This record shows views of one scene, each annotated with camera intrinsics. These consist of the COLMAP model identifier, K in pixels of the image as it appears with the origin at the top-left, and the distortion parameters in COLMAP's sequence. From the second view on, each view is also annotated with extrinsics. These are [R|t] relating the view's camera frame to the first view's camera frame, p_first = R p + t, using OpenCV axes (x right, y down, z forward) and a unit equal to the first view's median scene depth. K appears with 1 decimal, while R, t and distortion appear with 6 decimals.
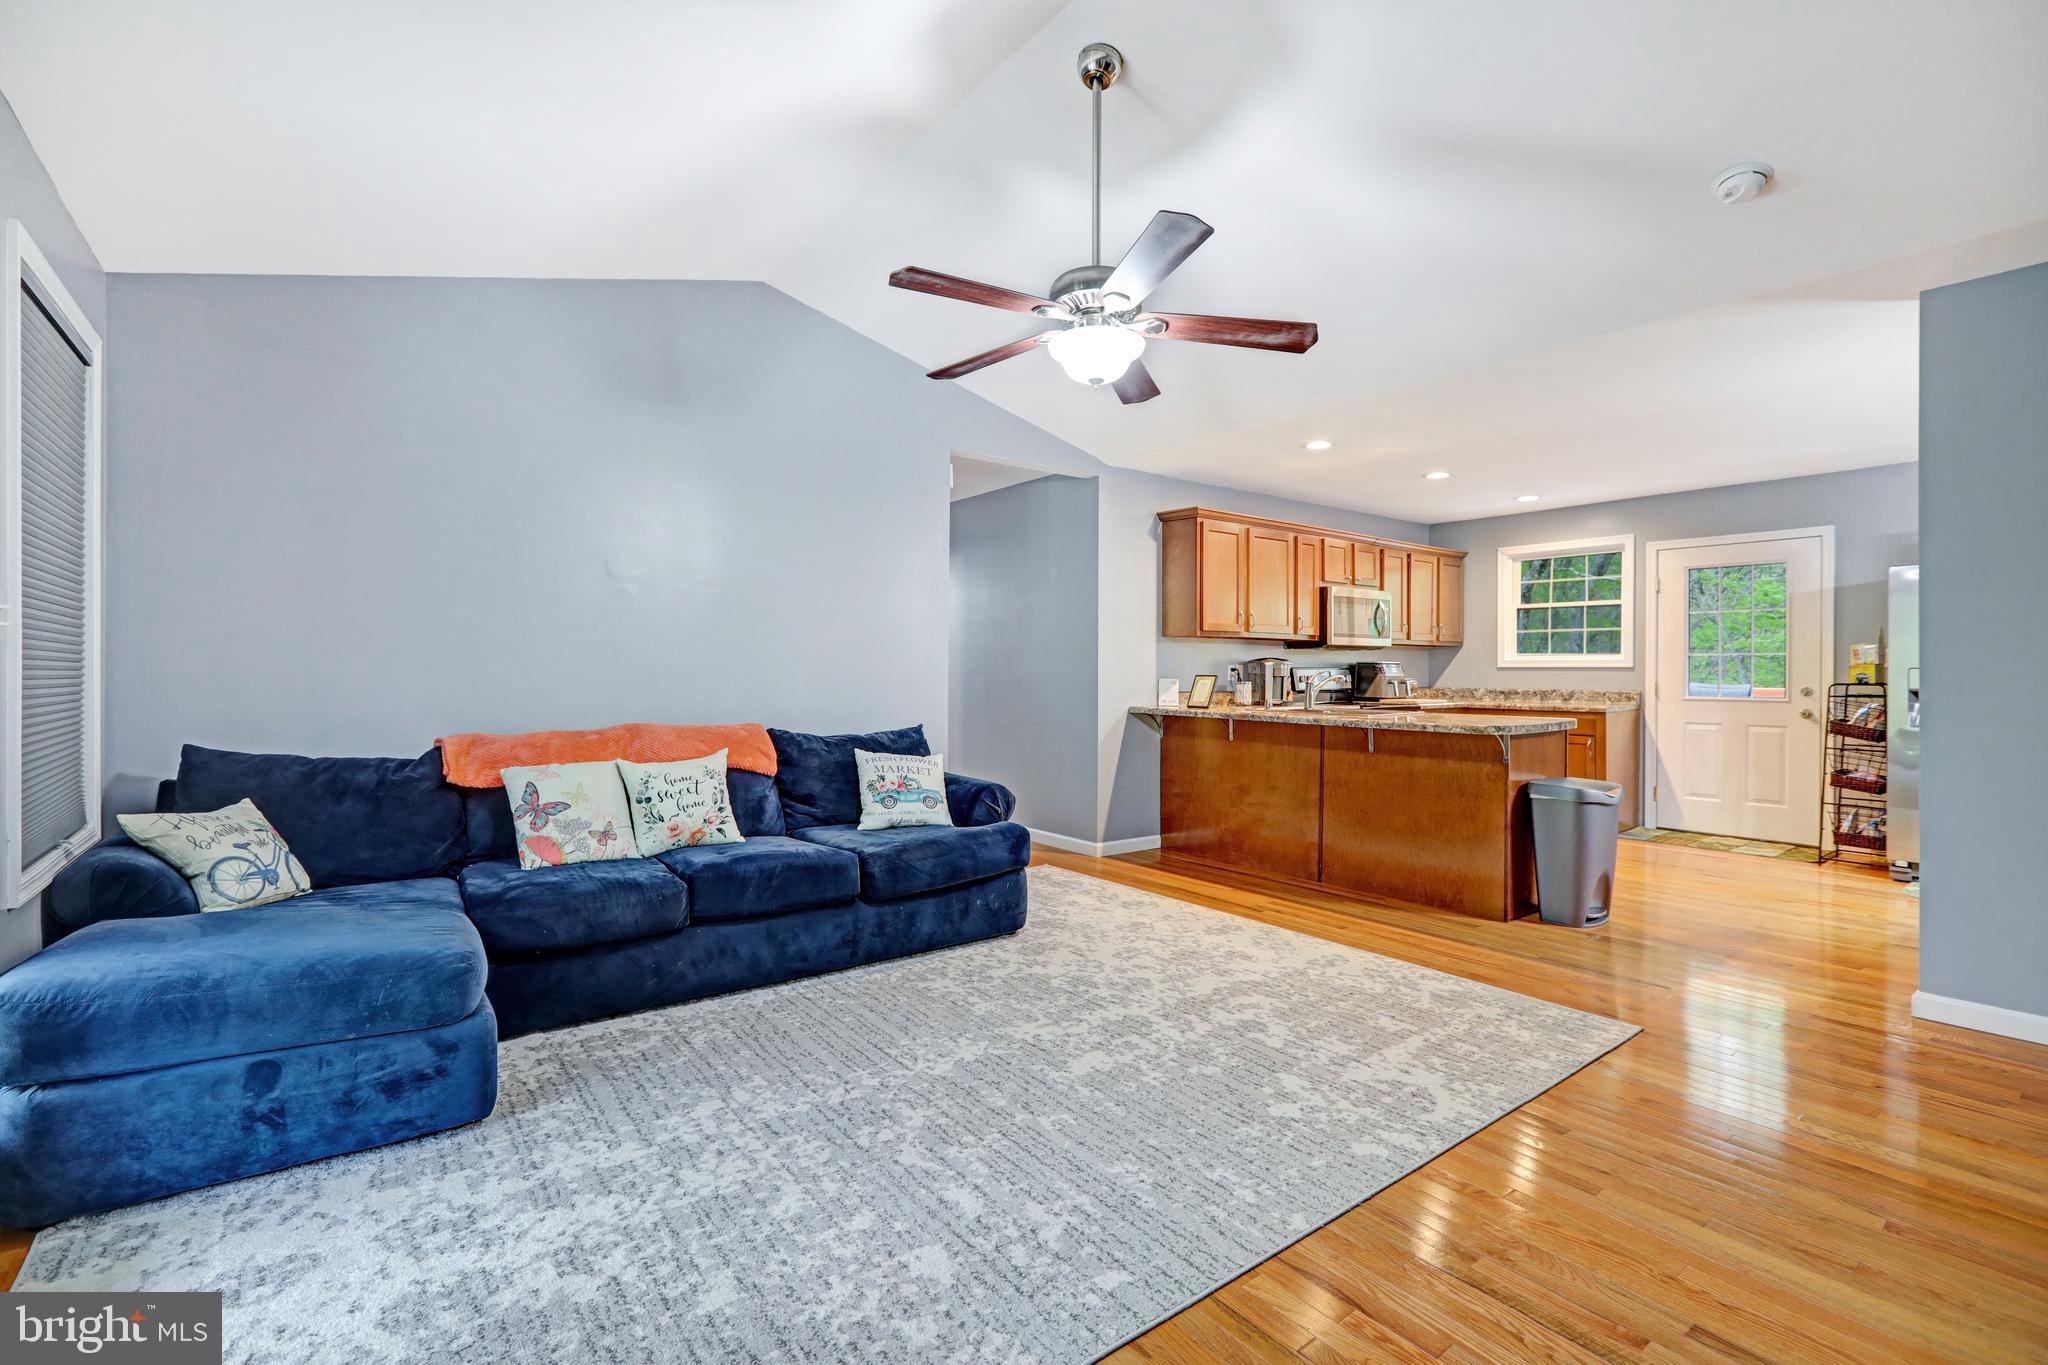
lens RADIAL K [[905.4, 0, 996.5], [0, 905.4, 674.4], [0, 0, 1]] dist [-0.012988, 0.000852]
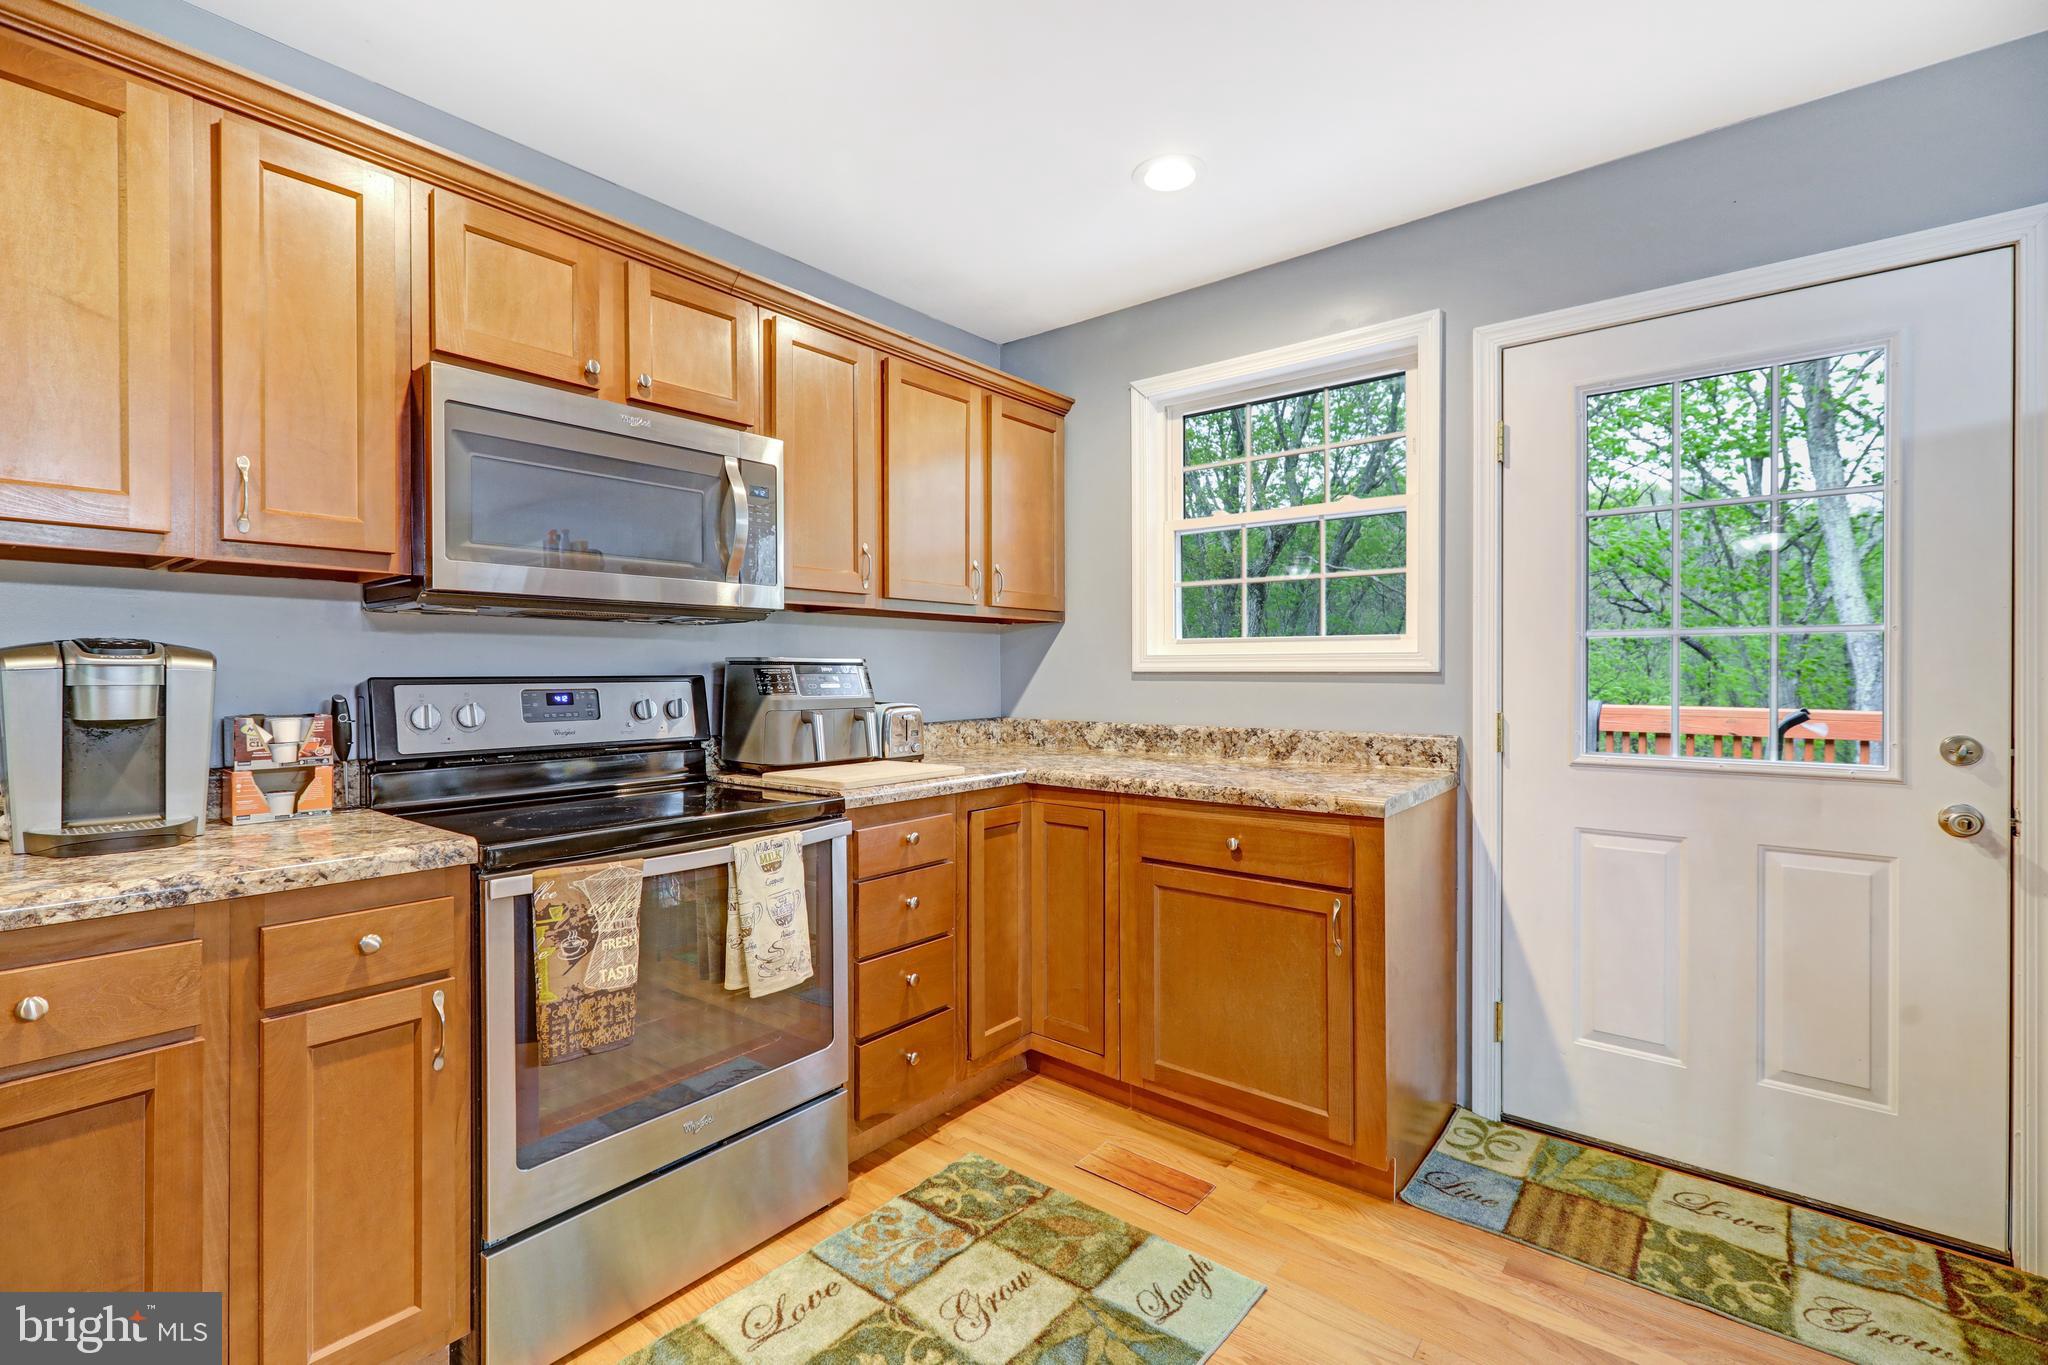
lens RADIAL K [[914.7, 0, 1011.4], [0, 914.7, 675.3], [0, 0, 1]] dist [0.001813, 0.000679]
pose [[0.969722, -0.004117, 0.244176, 0.429390], [0.004266, 0.999991, -0.000079, -0.006829], [-0.244174, 0.001119, 0.969731, 0.654040]]
